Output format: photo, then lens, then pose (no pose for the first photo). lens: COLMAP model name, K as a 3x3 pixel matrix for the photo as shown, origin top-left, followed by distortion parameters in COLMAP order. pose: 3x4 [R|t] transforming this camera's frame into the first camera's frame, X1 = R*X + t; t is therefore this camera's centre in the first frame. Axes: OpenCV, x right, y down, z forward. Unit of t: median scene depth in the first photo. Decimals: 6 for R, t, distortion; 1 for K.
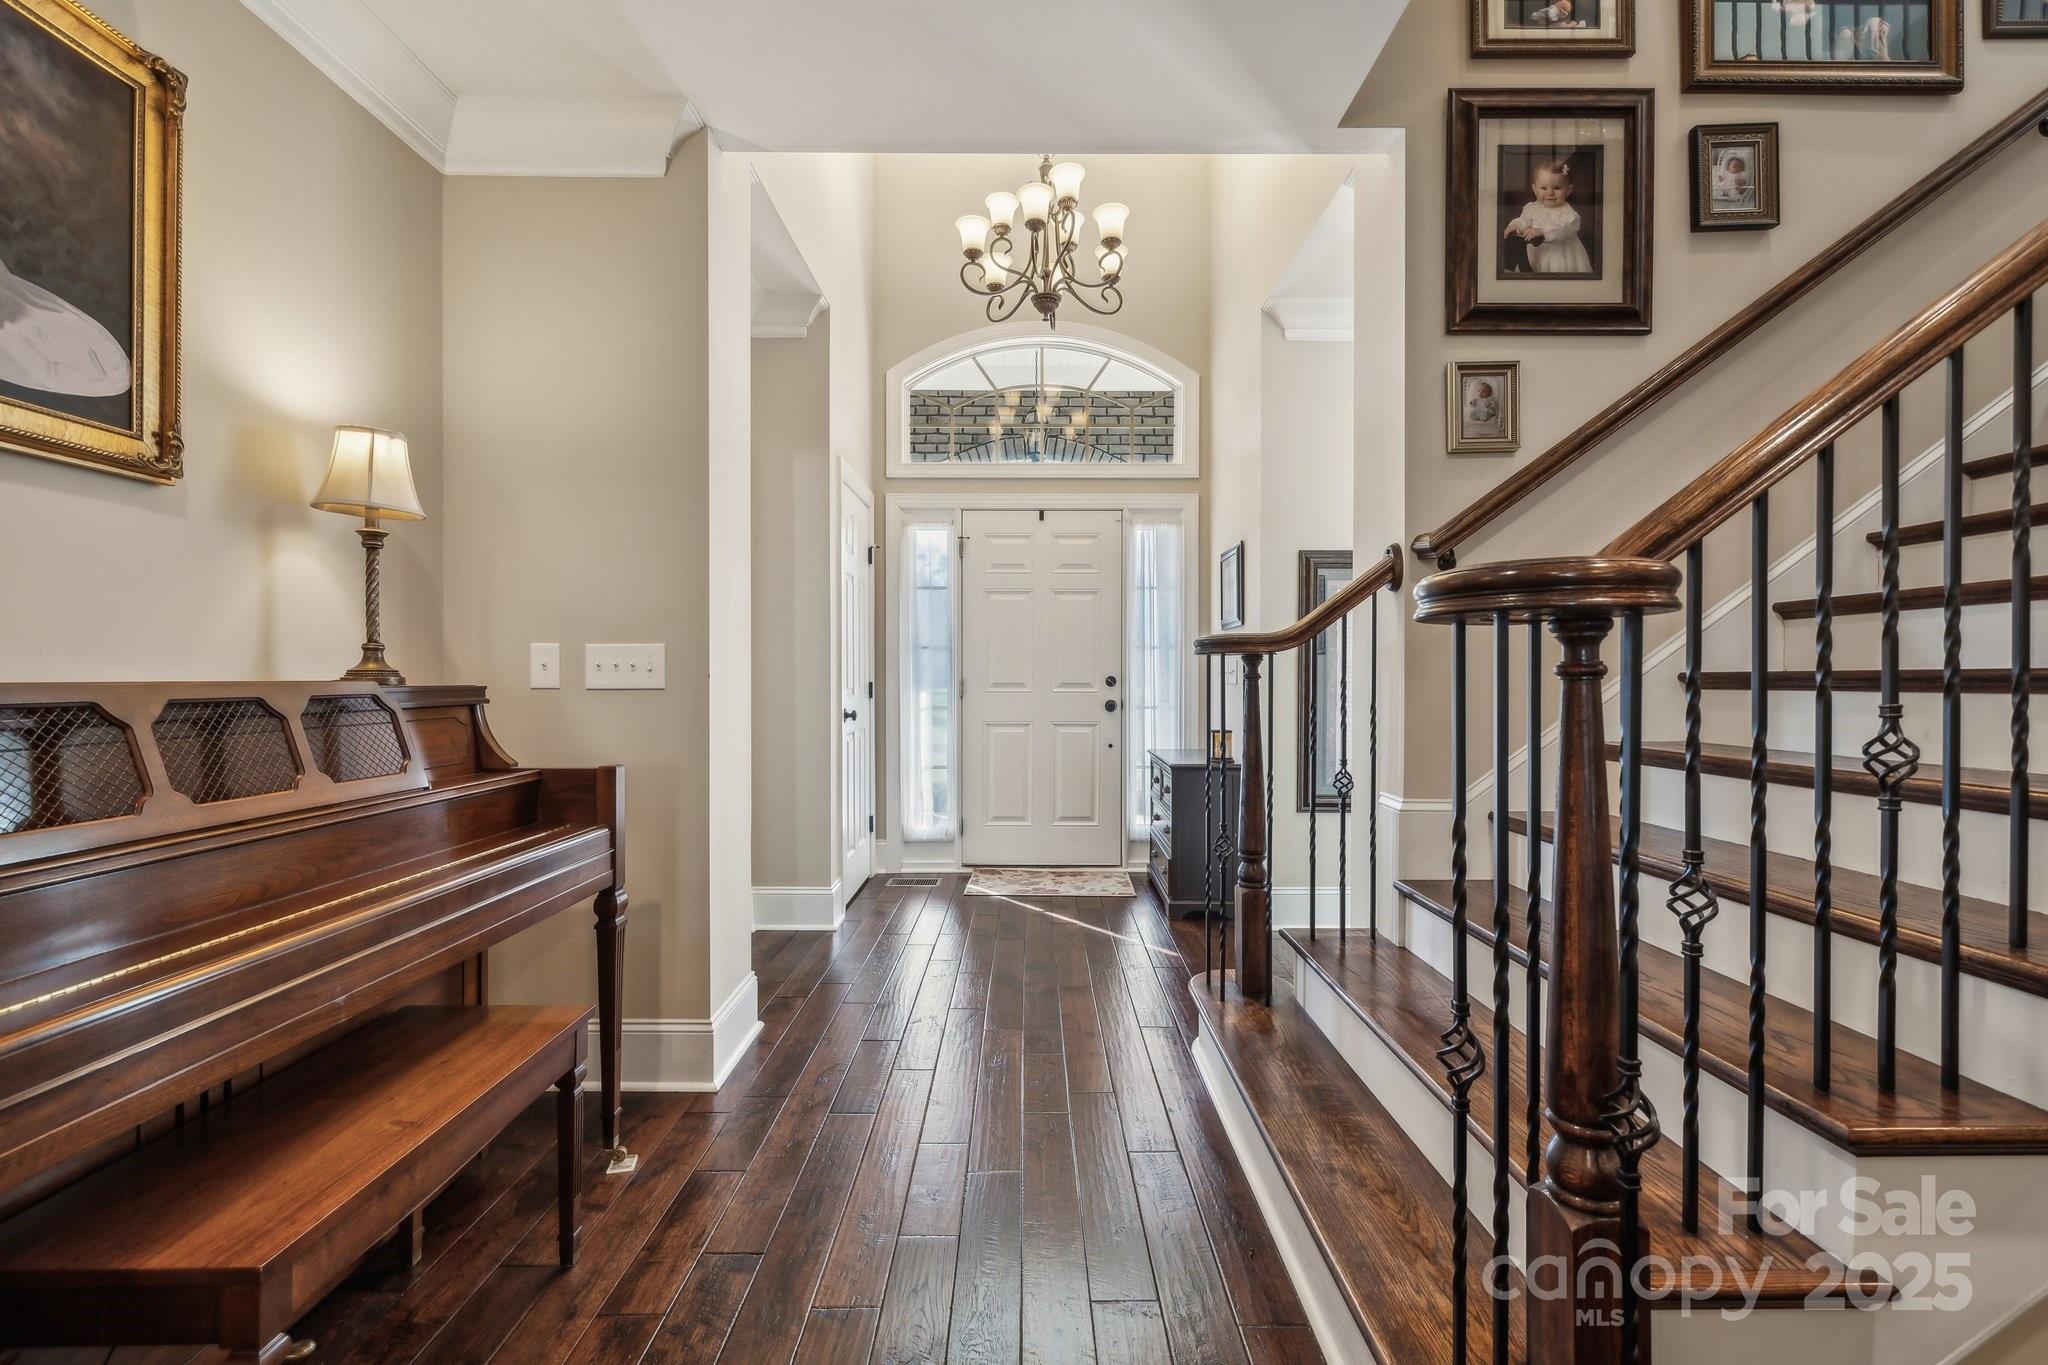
lens RADIAL K [[874.4, 0, 1024.0], [0, 874.4, 682.5], [0, 0, 1]] dist [0.015327, -0.000007]
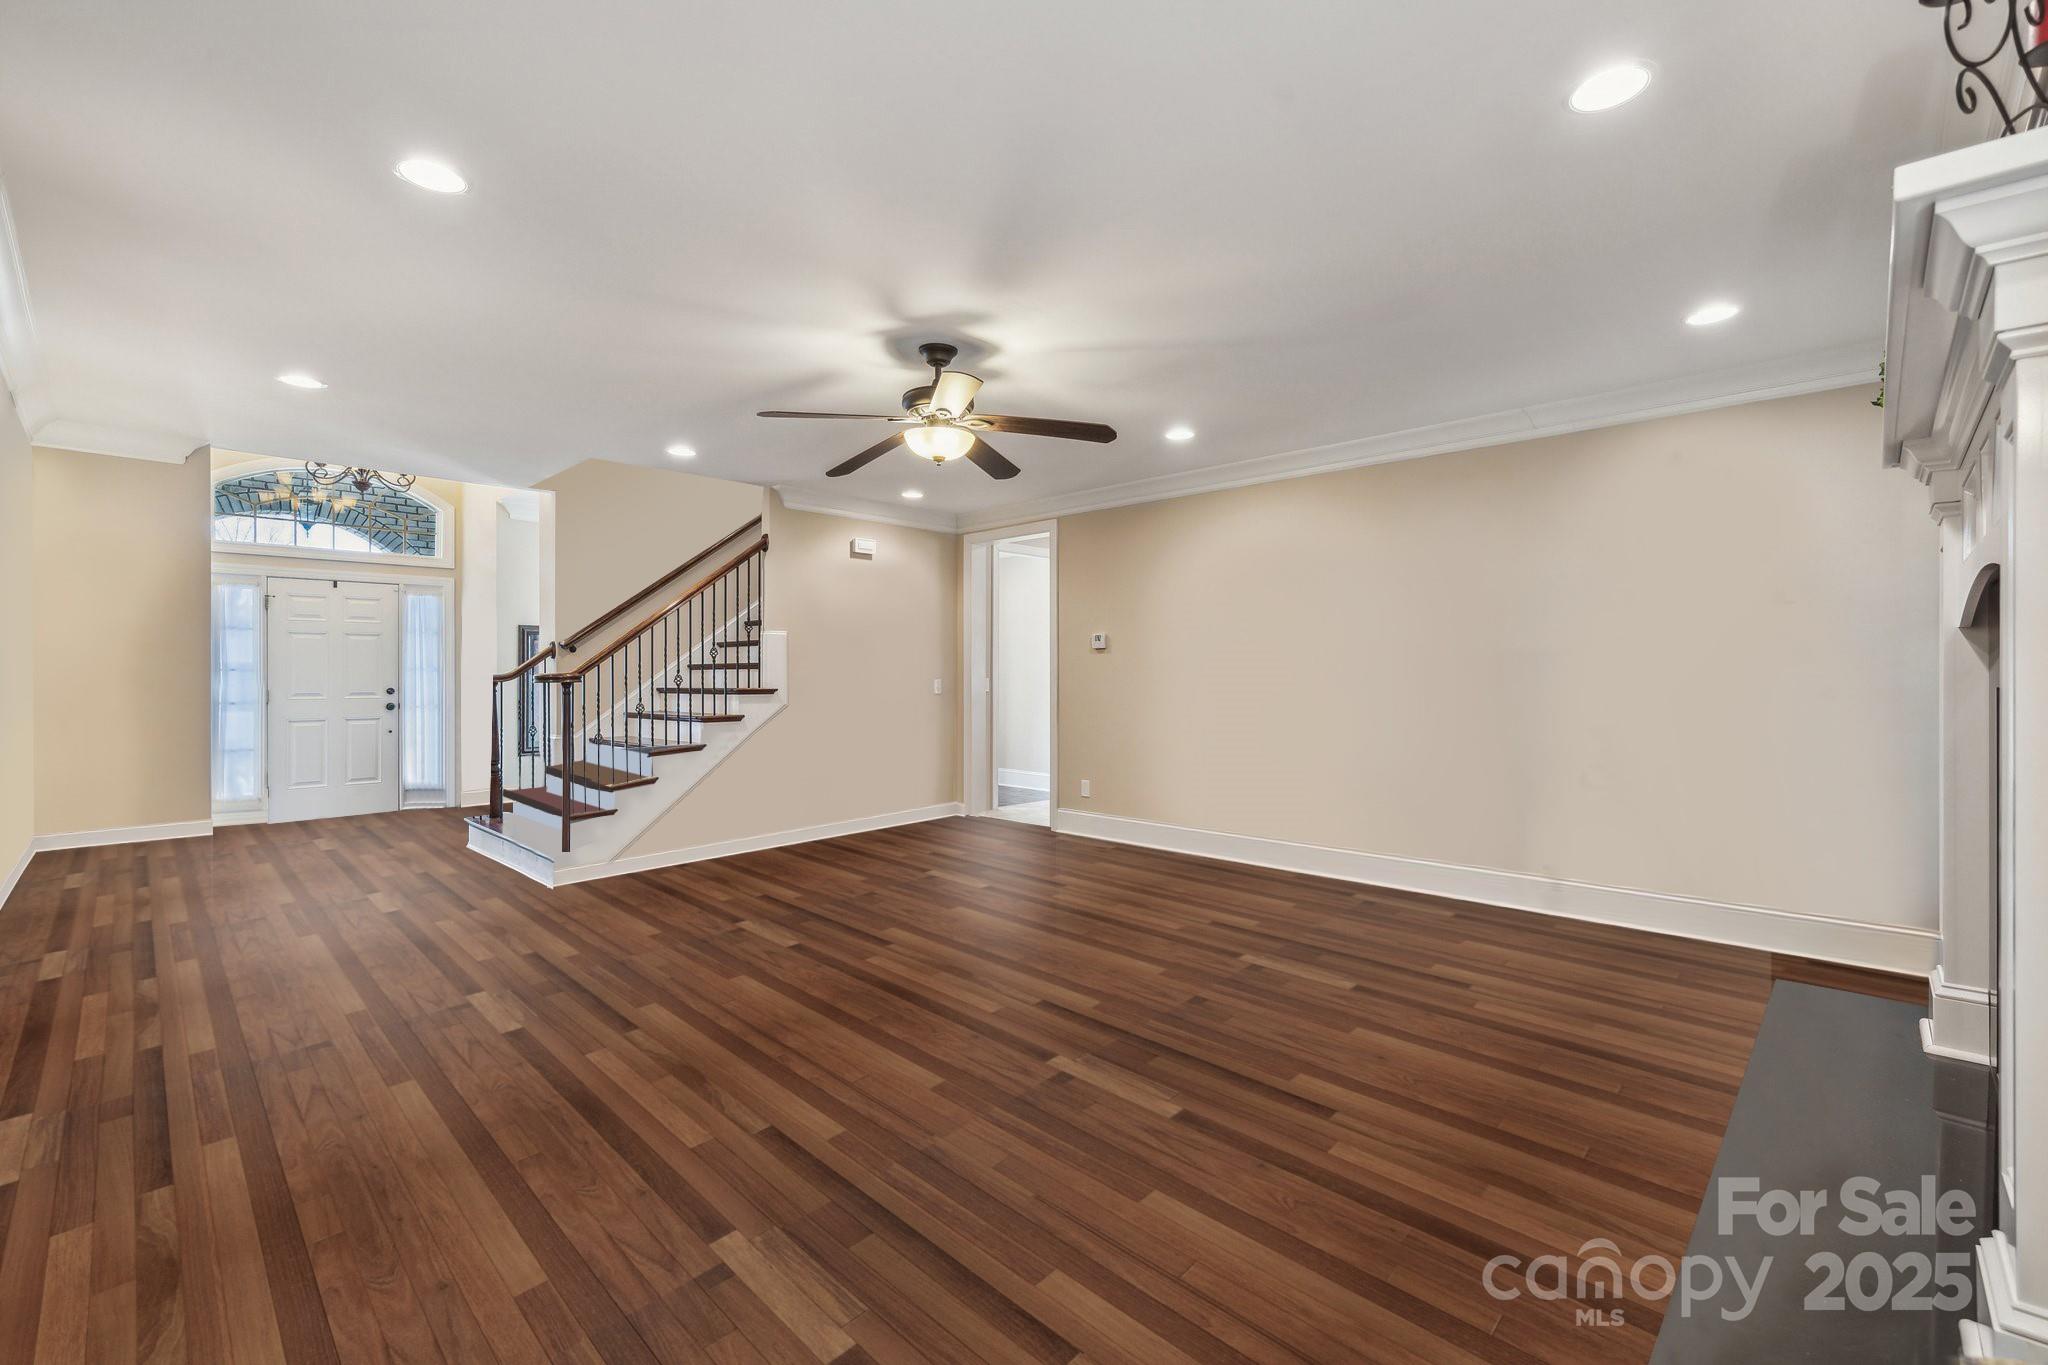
lens RADIAL K [[874.4, 0, 1024.0], [0, 874.4, 682.5], [0, 0, 1]] dist [0.015327, -0.000007]
pose [[0.694106, -0.003811, 0.719863, -0.310256], [0.004715, 0.999989, 0.000747, -0.015786], [-0.719858, 0.002876, 0.694116, -1.152333]]
